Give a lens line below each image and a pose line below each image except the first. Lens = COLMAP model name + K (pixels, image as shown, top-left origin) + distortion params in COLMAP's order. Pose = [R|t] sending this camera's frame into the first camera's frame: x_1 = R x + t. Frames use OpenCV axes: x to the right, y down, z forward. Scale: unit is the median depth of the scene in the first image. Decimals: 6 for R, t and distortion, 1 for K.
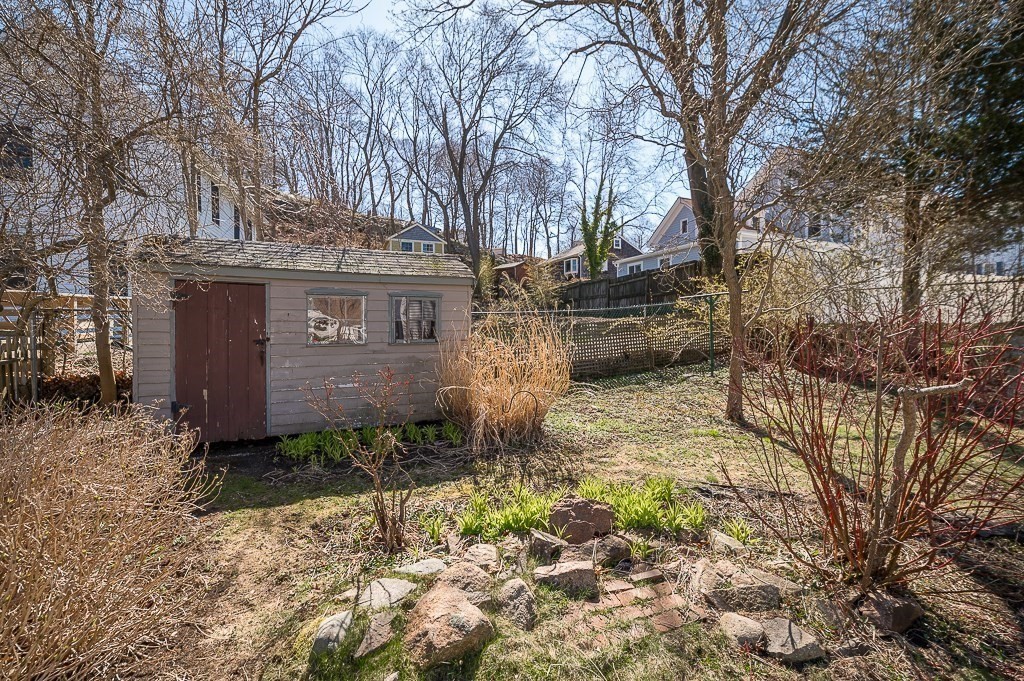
lens RADIAL K [[440.2, 0, 515.5], [0, 440.2, 339.0], [0, 0, 1]] dist [0.001409, 0.001758]
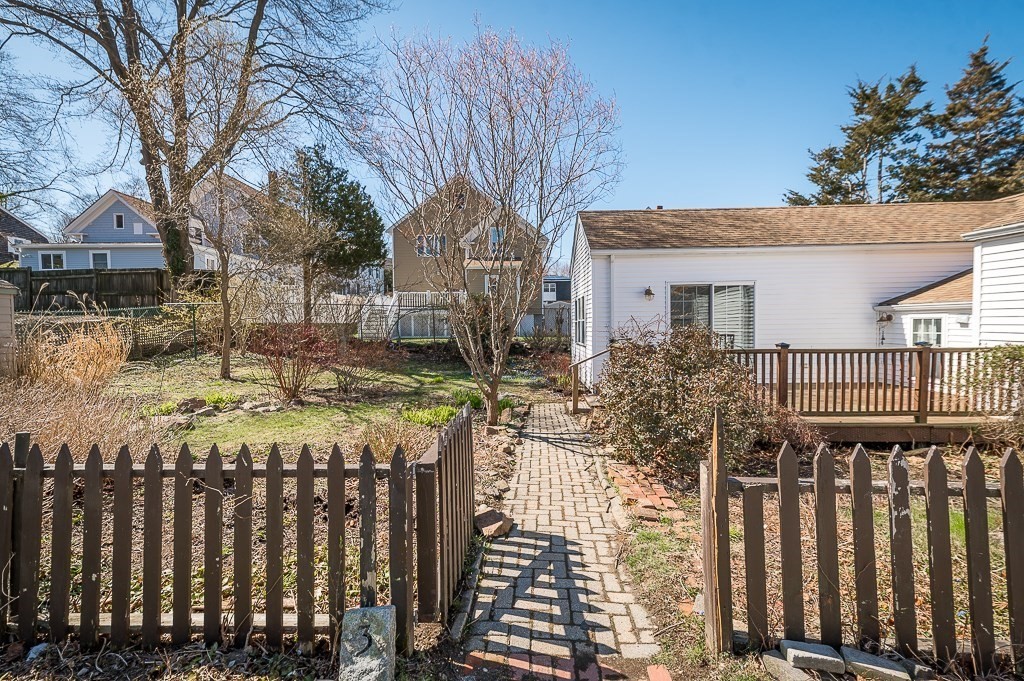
lens RADIAL K [[440.2, 0, 509.0], [0, 440.2, 343.0], [0, 0, 1]] dist [0.001409, 0.001758]
pose [[0.419931, -0.036212, 0.906833, -0.147566], [0.022148, 0.999315, 0.029649, 0.002831], [-0.907286, 0.007634, 0.420446, -0.184330]]
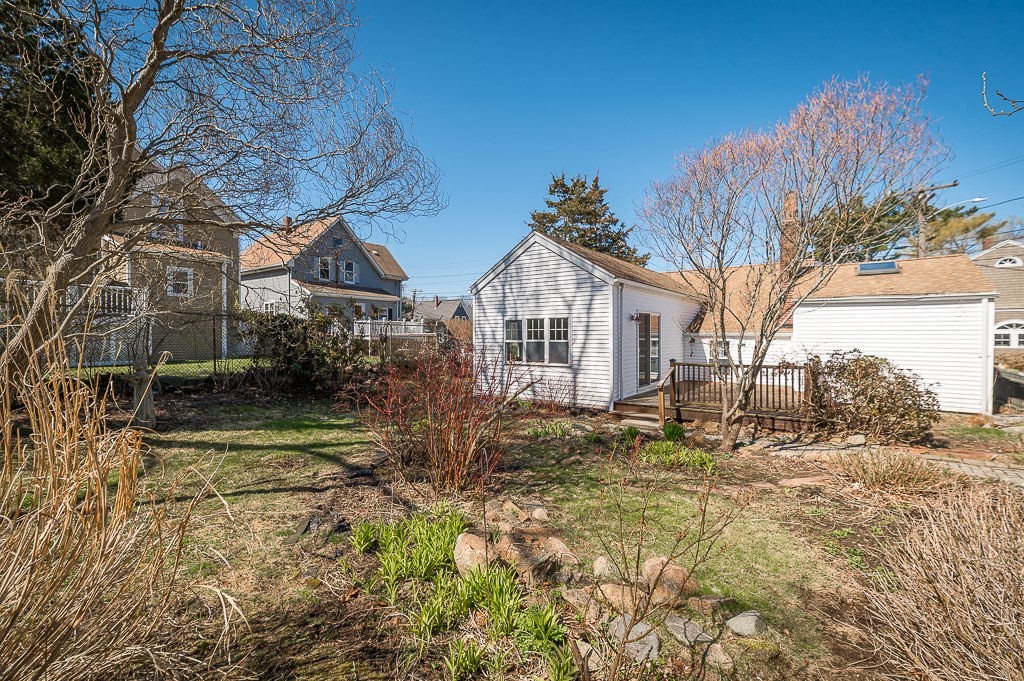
lens RADIAL K [[440.2, 0, 511.5], [0, 440.2, 340.4], [0, 0, 1]] dist [0.001409, 0.001758]
pose [[-0.512148, -0.002064, 0.858895, -0.080850], [0.019368, 0.999715, 0.013951, -0.011162], [-0.858679, 0.023780, -0.511962, 0.161997]]
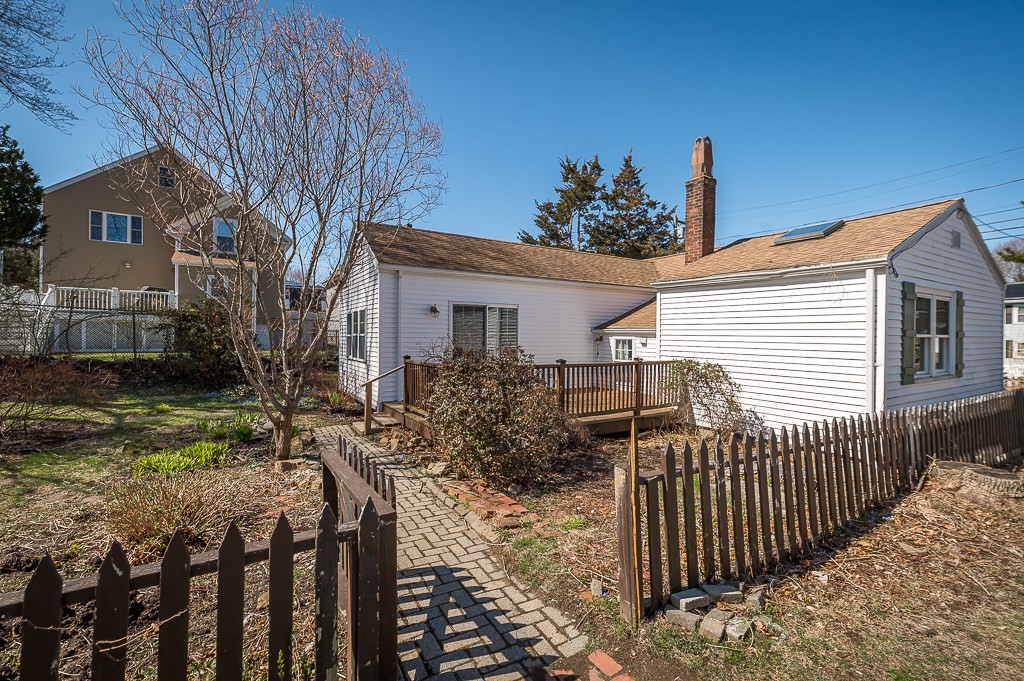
lens RADIAL K [[440.2, 0, 514.9], [0, 440.2, 338.9], [0, 0, 1]] dist [0.001409, 0.001758]
pose [[-0.159752, 0.000727, 0.987157, -0.152429], [0.007362, 0.999973, 0.000455, -0.000235], [-0.987130, 0.007341, -0.159753, -0.147578]]
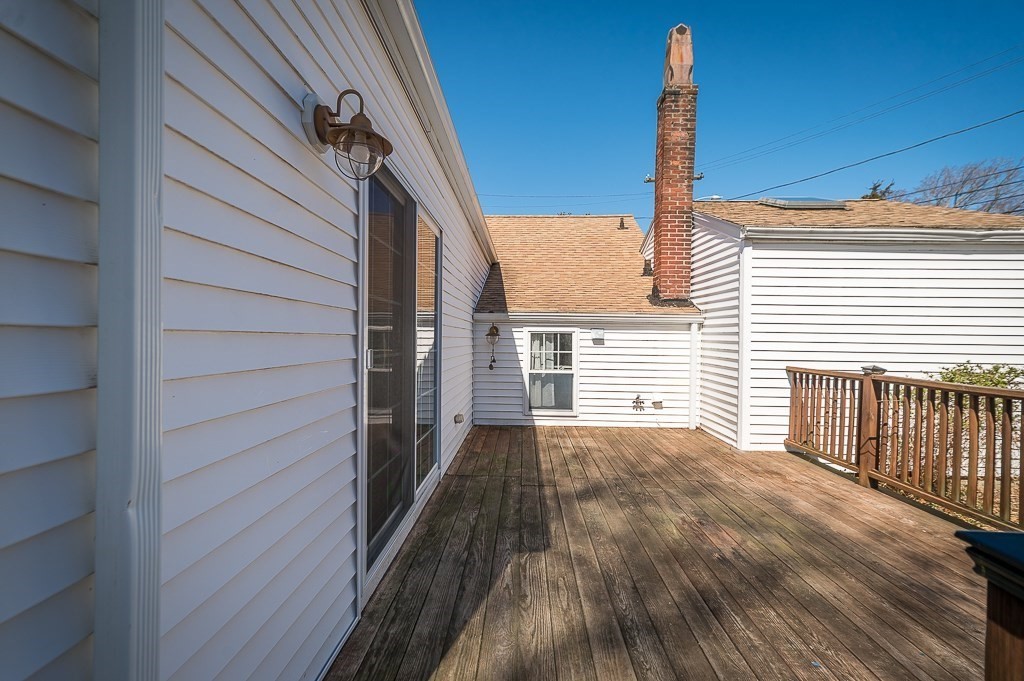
lens RADIAL K [[440.2, 0, 510.8], [0, 440.2, 345.6], [0, 0, 1]] dist [0.001409, 0.001758]
pose [[-0.905841, -0.005386, 0.423583, 0.159465], [0.004586, 0.999736, 0.022520, 0.002585], [-0.423593, 0.022342, -0.905577, -0.094803]]
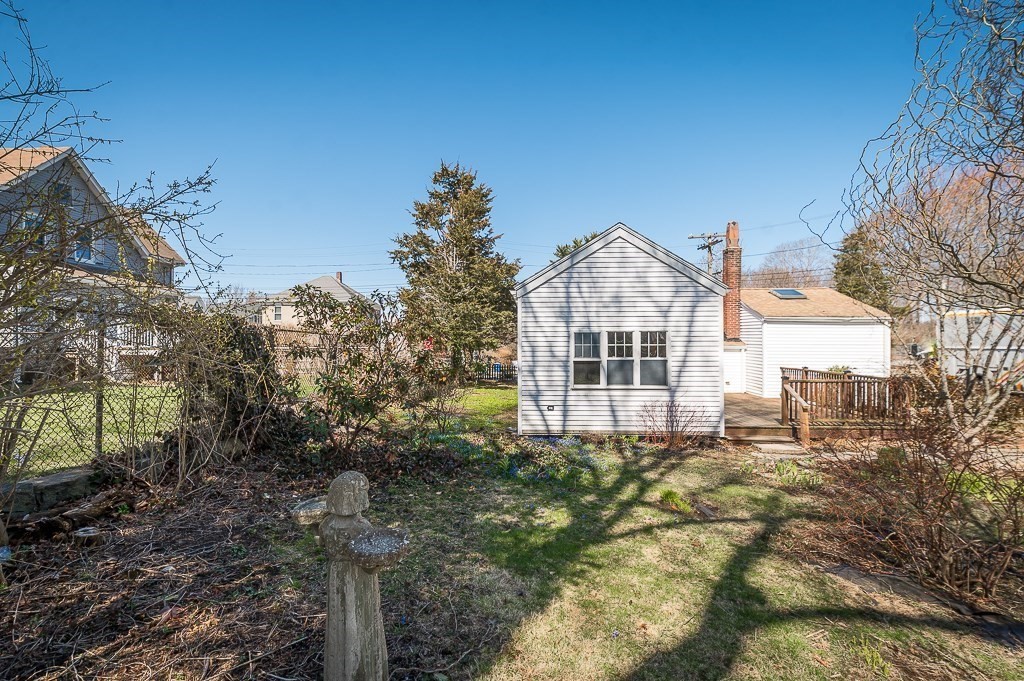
lens RADIAL K [[440.2, 0, 515.4], [0, 440.2, 340.4], [0, 0, 1]] dist [0.001409, 0.001758]
pose [[-0.899259, 0.010713, 0.437286, 0.186447], [0.015538, 0.999851, 0.007456, -0.022151], [-0.437141, 0.013499, -0.899291, 0.265970]]
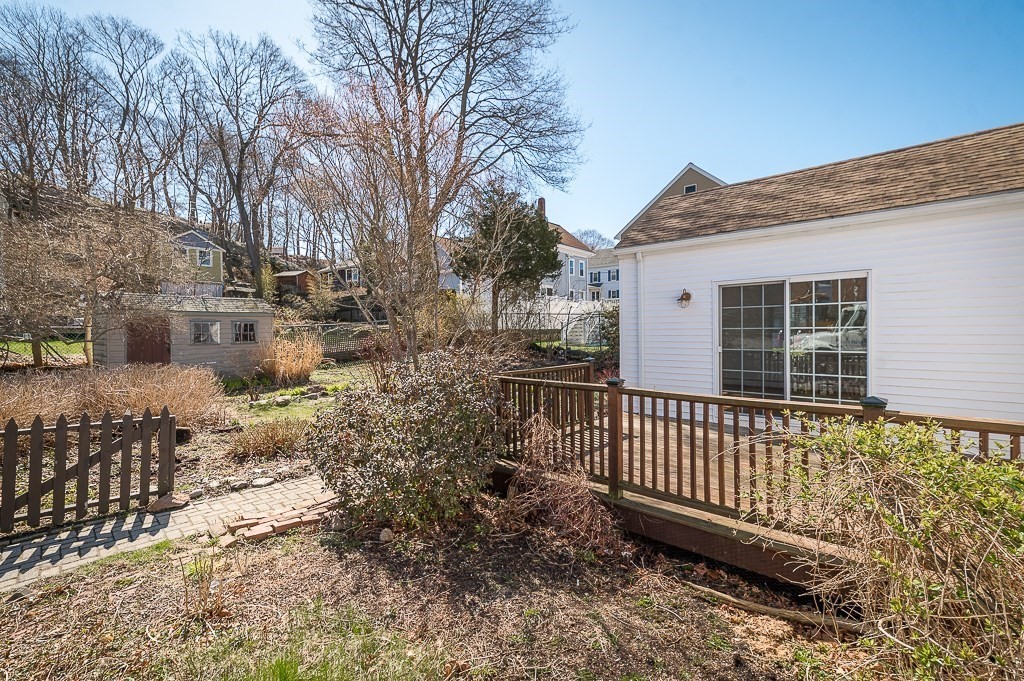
lens RADIAL K [[440.2, 0, 514.3], [0, 440.2, 338.8], [0, 0, 1]] dist [0.001409, 0.001758]
pose [[0.898428, -0.009565, 0.439016, 0.002730], [0.009168, 0.999953, 0.003025, -0.001225], [-0.439024, 0.001307, 0.898474, -0.324031]]
